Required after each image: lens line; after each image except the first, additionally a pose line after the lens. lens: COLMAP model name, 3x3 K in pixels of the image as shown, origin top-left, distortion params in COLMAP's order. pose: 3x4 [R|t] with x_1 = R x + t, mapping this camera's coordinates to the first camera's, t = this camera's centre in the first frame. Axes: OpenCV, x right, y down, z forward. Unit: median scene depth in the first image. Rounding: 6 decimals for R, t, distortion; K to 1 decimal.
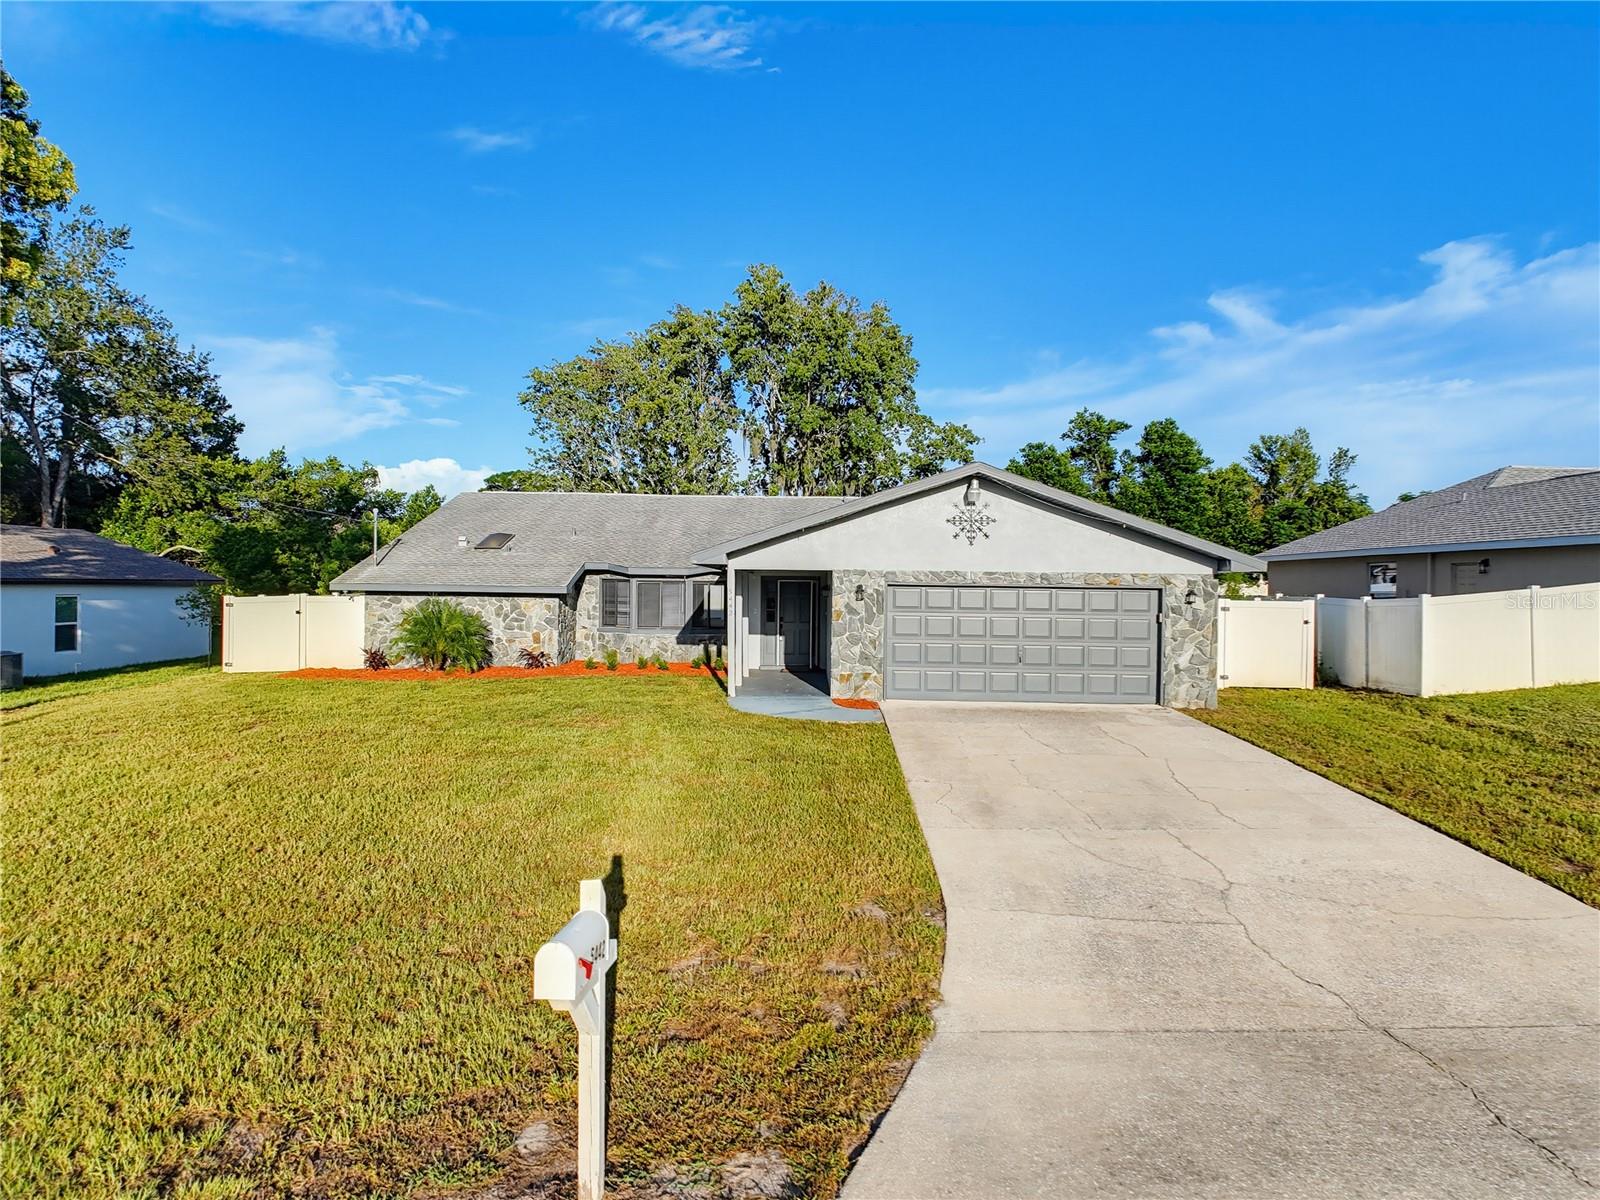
lens RADIAL K [[975.0, 0, 800.4], [0, 975.0, 591.1], [0, 0, 1]] dist [0.017559, -0.026278]
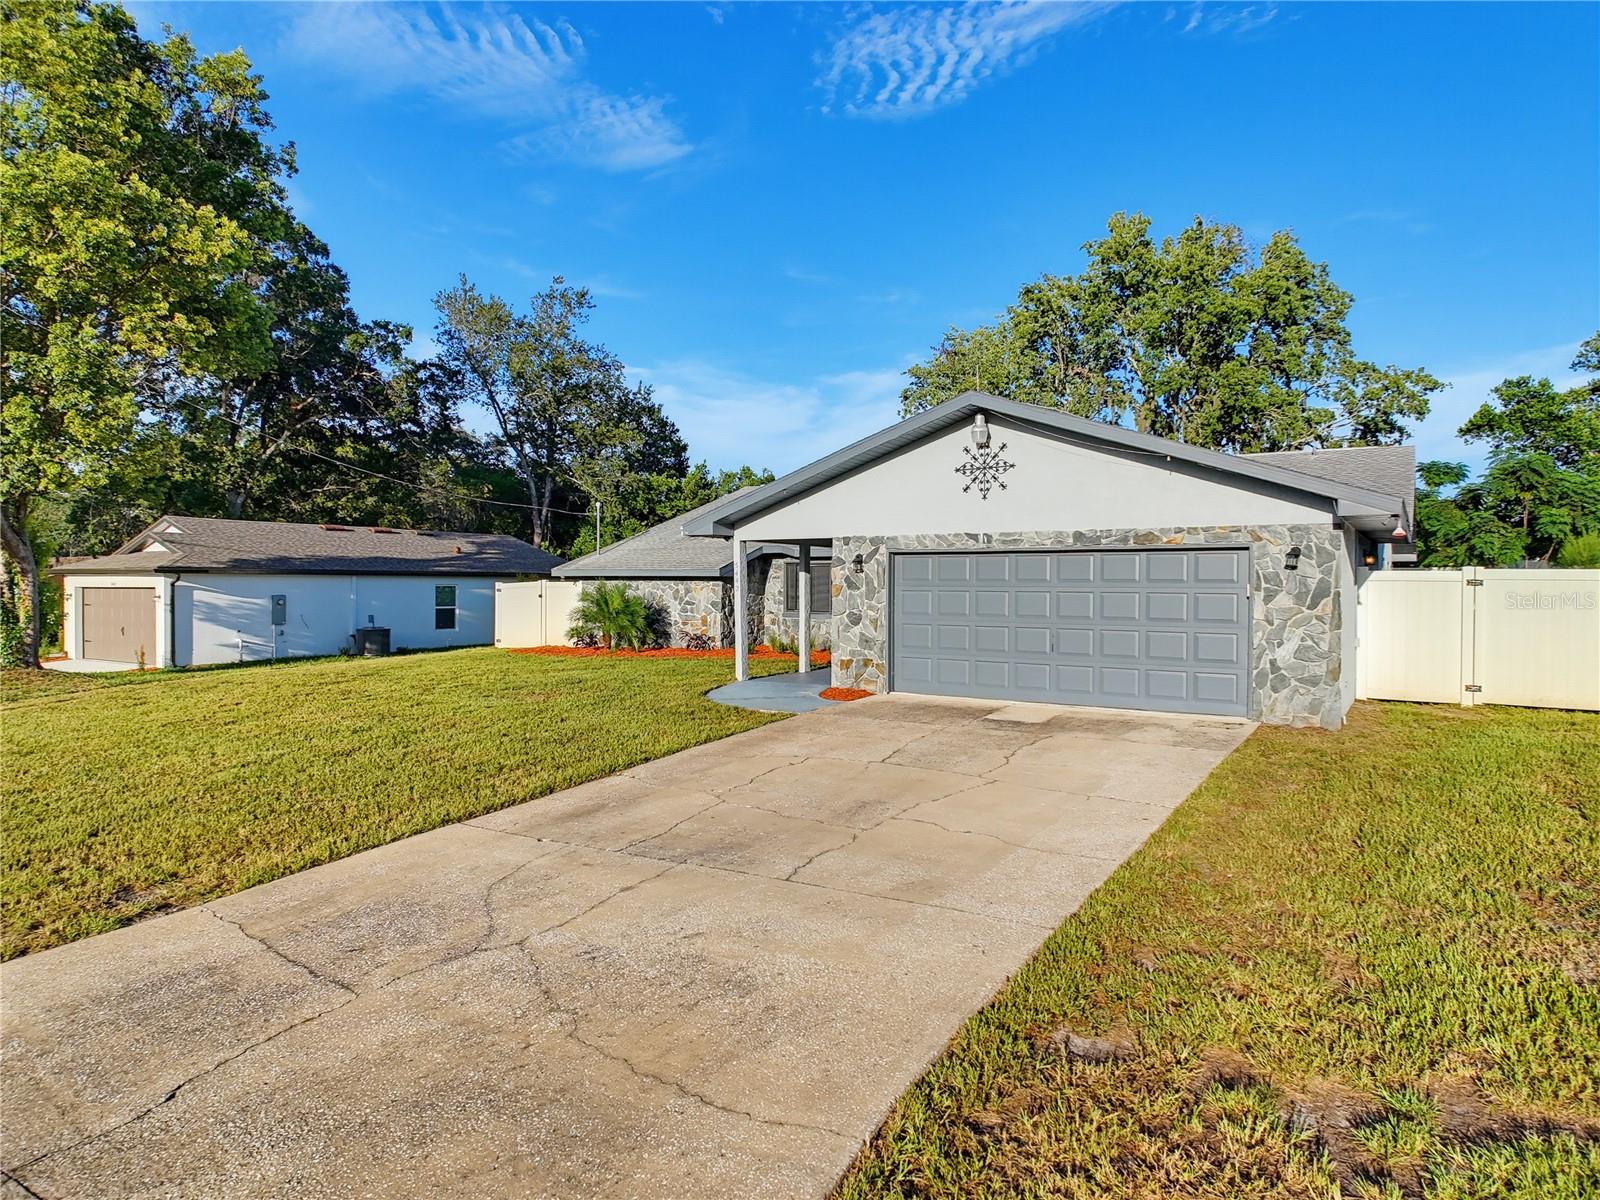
lens RADIAL K [[975.0, 0, 800.4], [0, 975.0, 591.1], [0, 0, 1]] dist [0.017559, -0.026278]
pose [[0.853467, -0.004832, -0.521124, 0.350071], [0.002557, 0.999984, -0.005085, 0.023187], [0.521140, 0.003008, 0.853466, 0.195703]]
